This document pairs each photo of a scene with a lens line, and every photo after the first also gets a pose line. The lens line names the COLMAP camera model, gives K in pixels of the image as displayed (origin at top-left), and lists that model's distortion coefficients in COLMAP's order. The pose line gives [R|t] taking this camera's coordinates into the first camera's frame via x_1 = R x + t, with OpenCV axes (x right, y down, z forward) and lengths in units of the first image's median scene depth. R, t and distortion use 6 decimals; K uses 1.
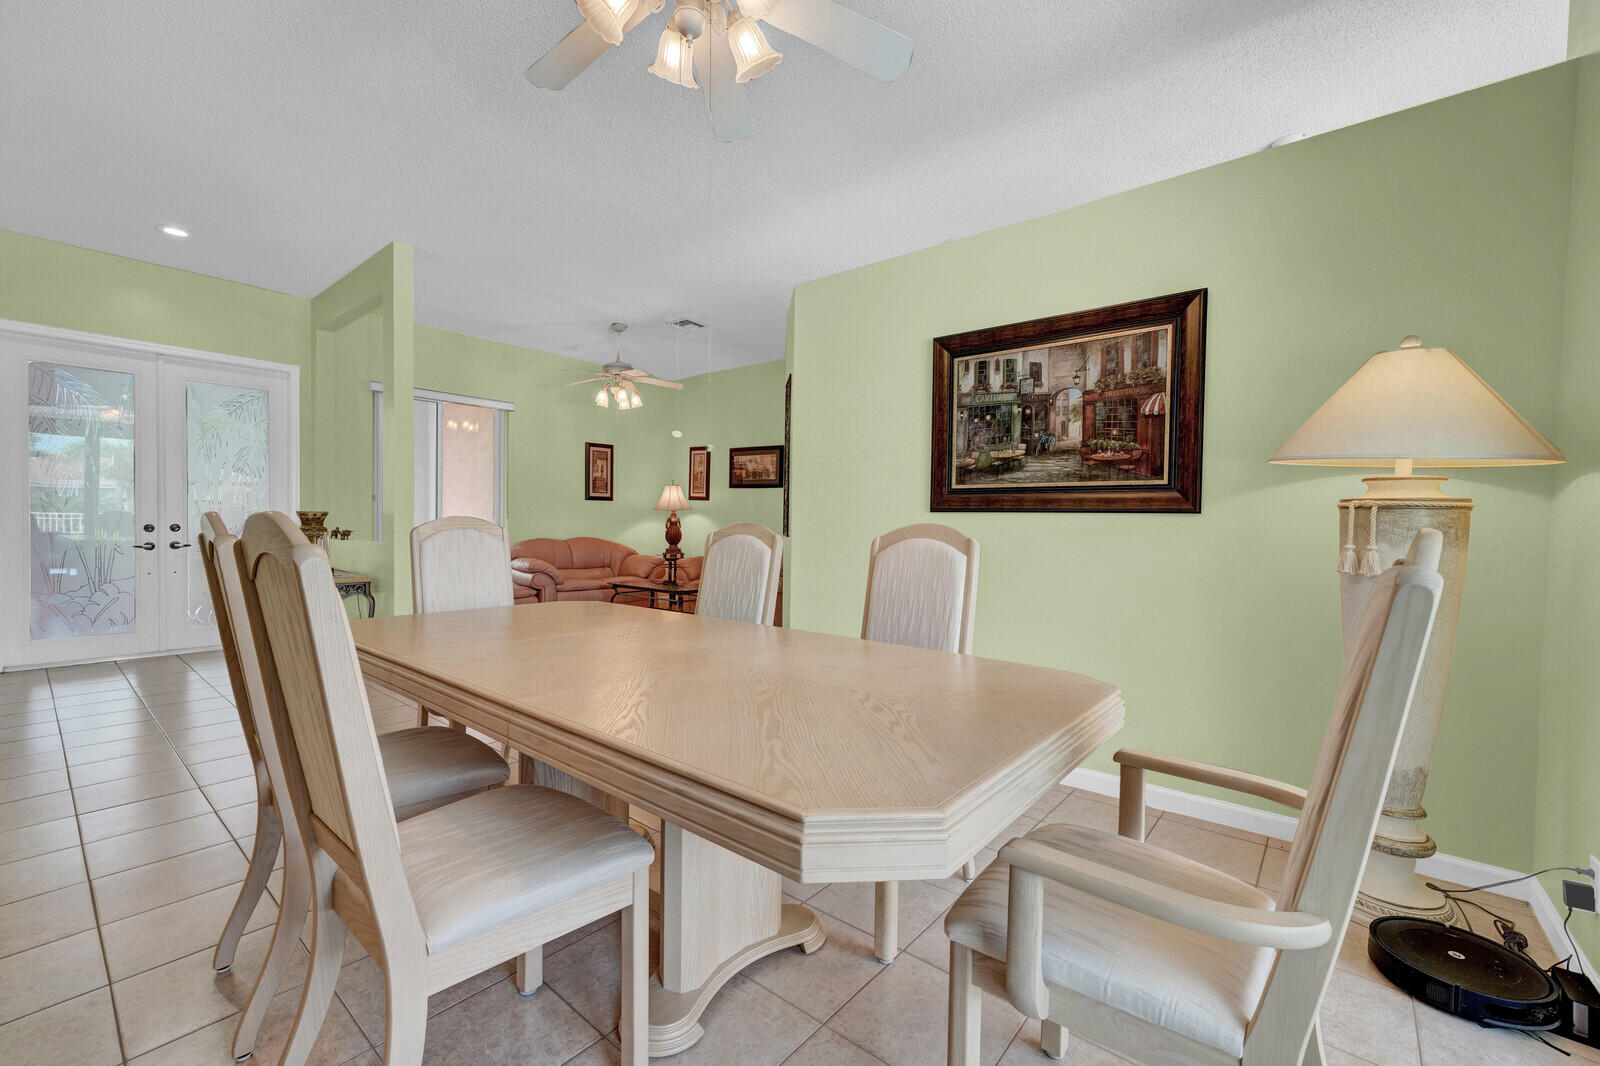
lens RADIAL K [[721.5, 0, 828.4], [0, 721.5, 537.1], [0, 0, 1]] dist [-0.014089, -0.000123]
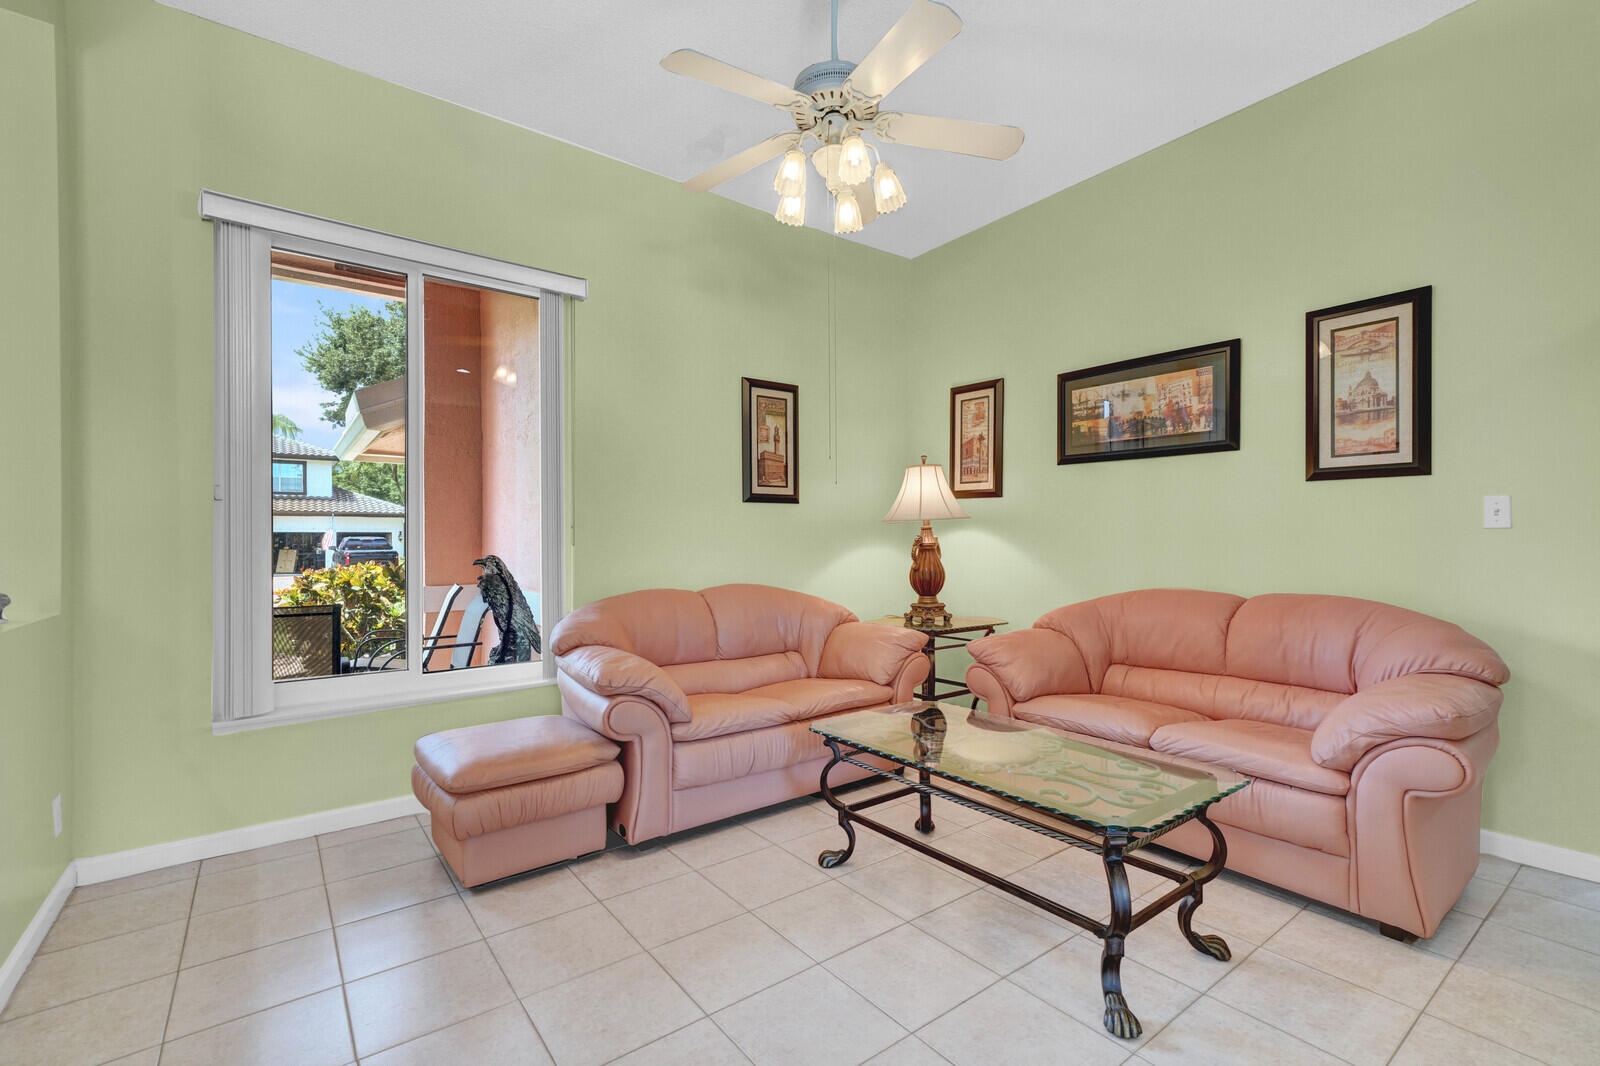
lens RADIAL K [[709.8, 0, 802.0], [0, 709.8, 537.1], [0, 0, 1]] dist [-0.002092, -0.000131]
pose [[0.971577, -0.022422, -0.235661, -0.192850], [0.016131, 0.999461, -0.028591, -0.015692], [0.236175, 0.023977, 0.971415, 0.563955]]
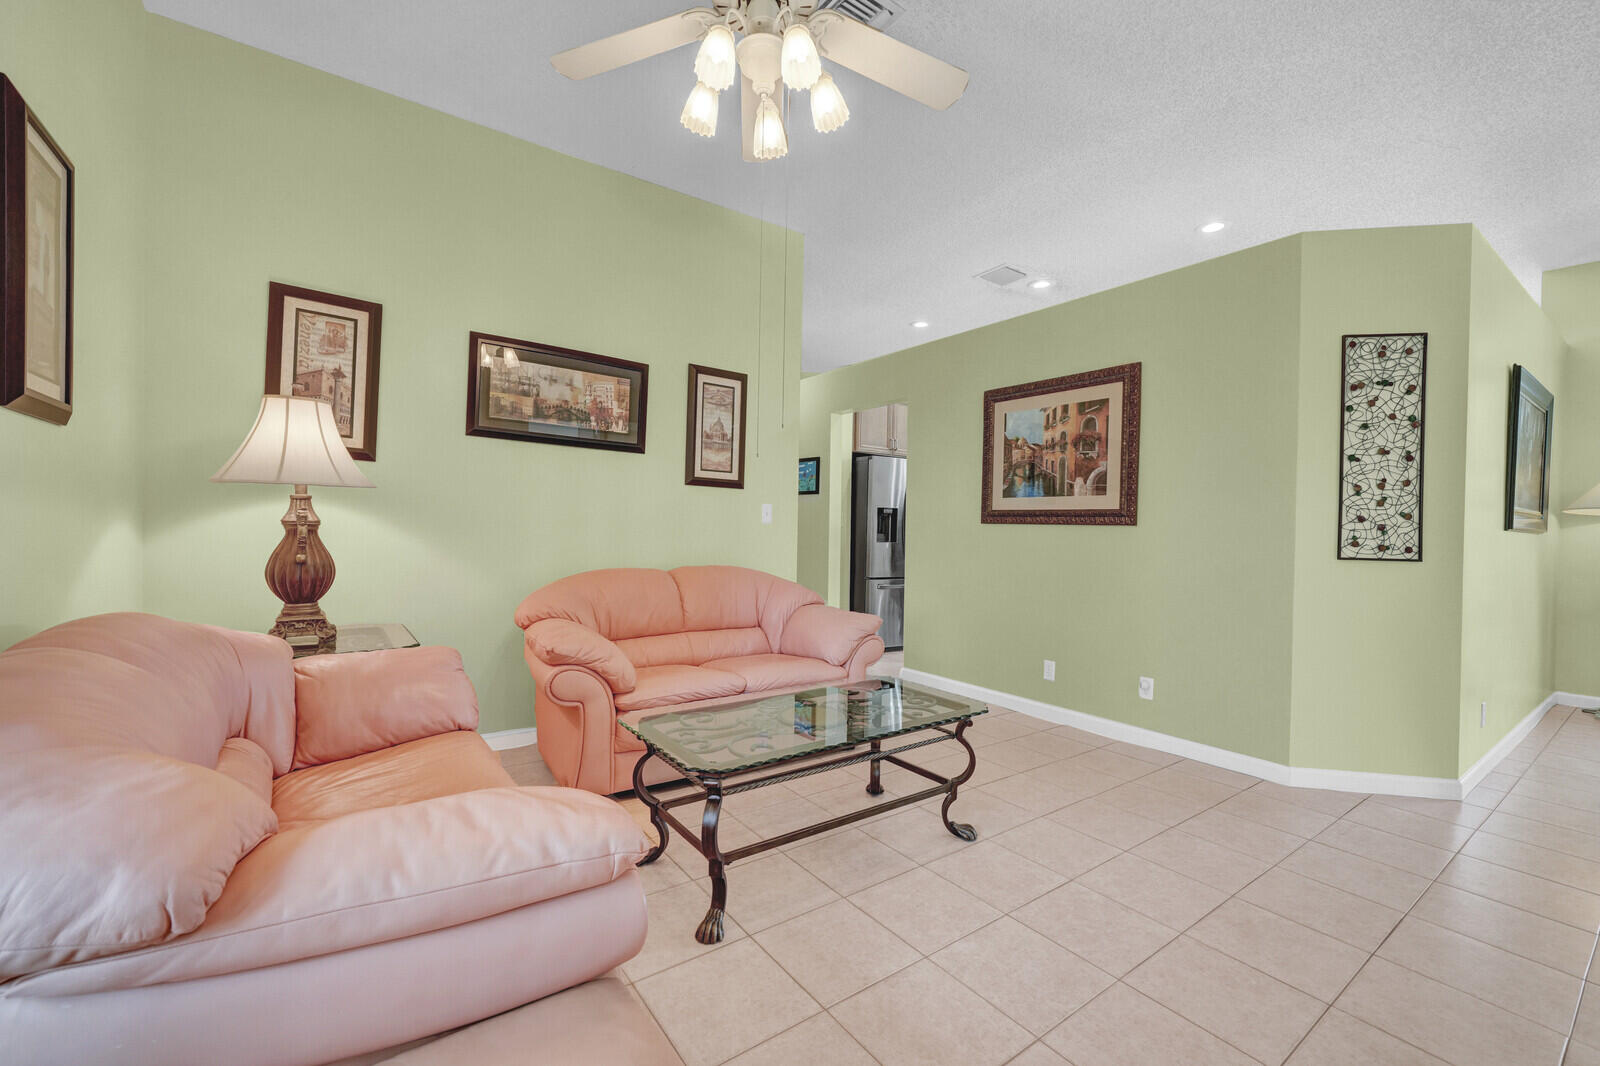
lens RADIAL K [[662.3, 0, 797.4], [0, 662.3, 535.9], [0, 0, 1]] dist [-0.001194, 0.000134]
pose [[0.252000, -0.015241, 0.967607, -0.441772], [0.003906, 0.999884, 0.014732, -0.020621], [-0.967719, 0.000067, 0.252030, 0.766142]]
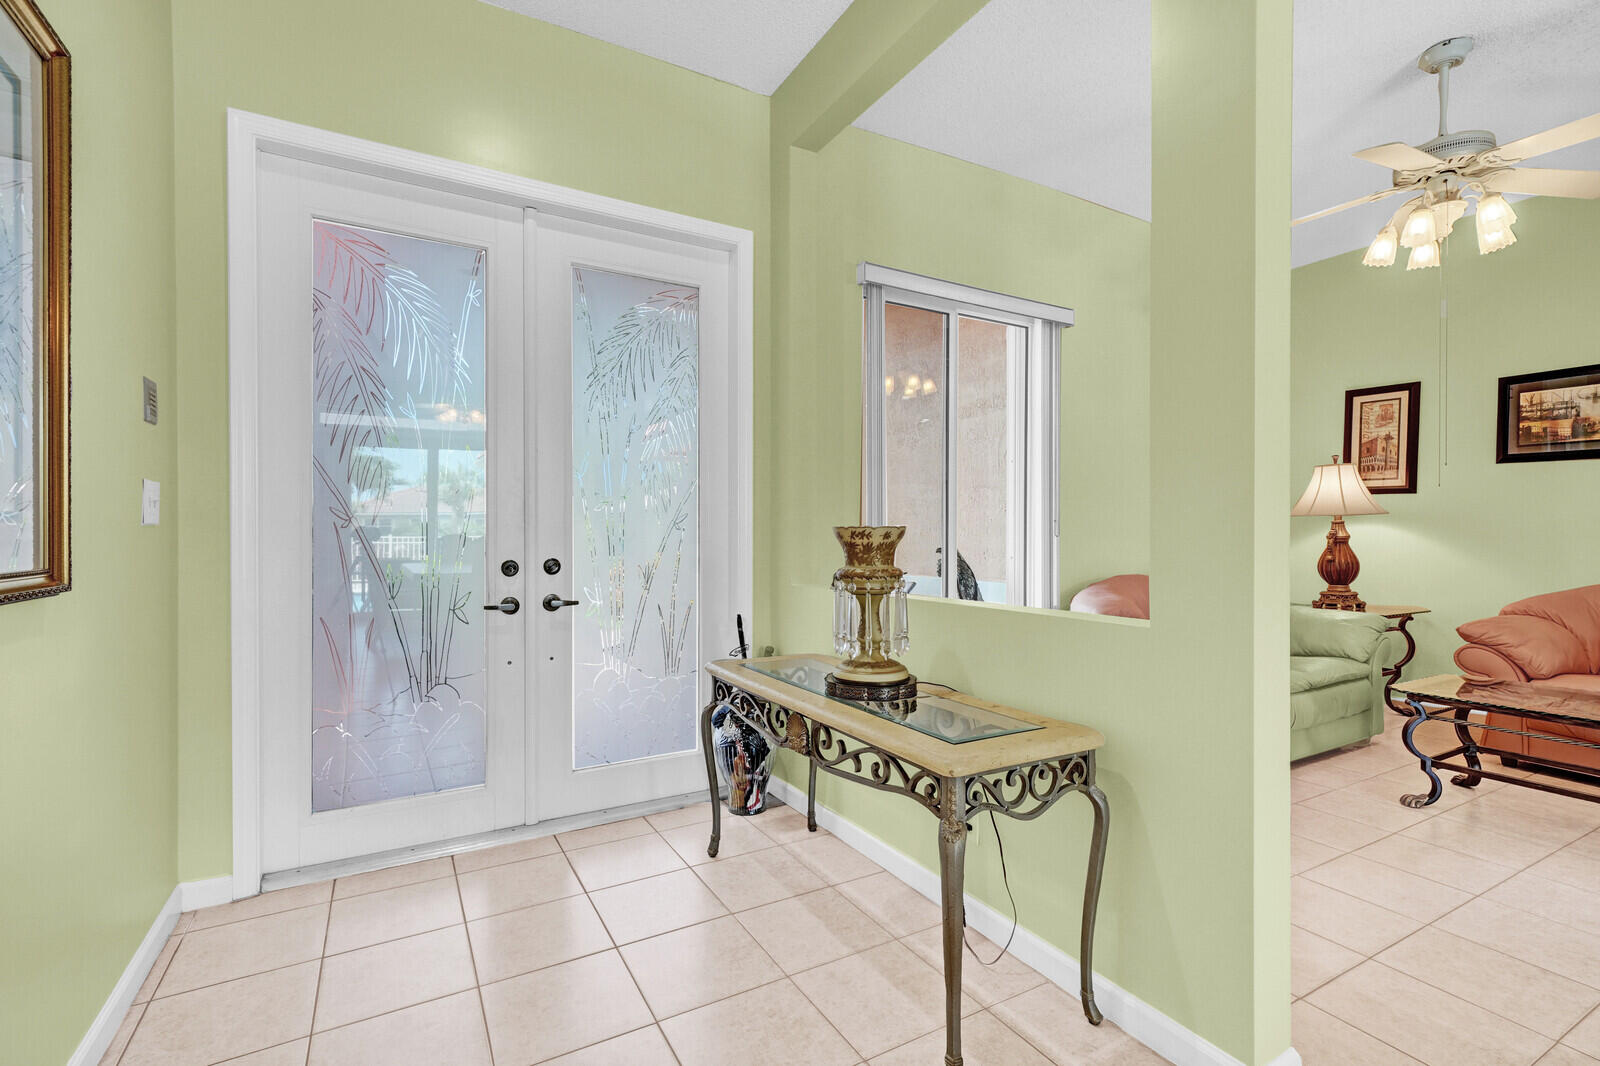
lens RADIAL K [[713.8, 0, 775.2], [0, 713.8, 538.6], [0, 0, 1]] dist [-0.000652, -0.000162]
pose [[0.923802, -0.011160, -0.382707, -0.400625], [0.005494, 0.999859, -0.015895, -0.016009], [0.382830, 0.012582, 0.923733, 0.413635]]
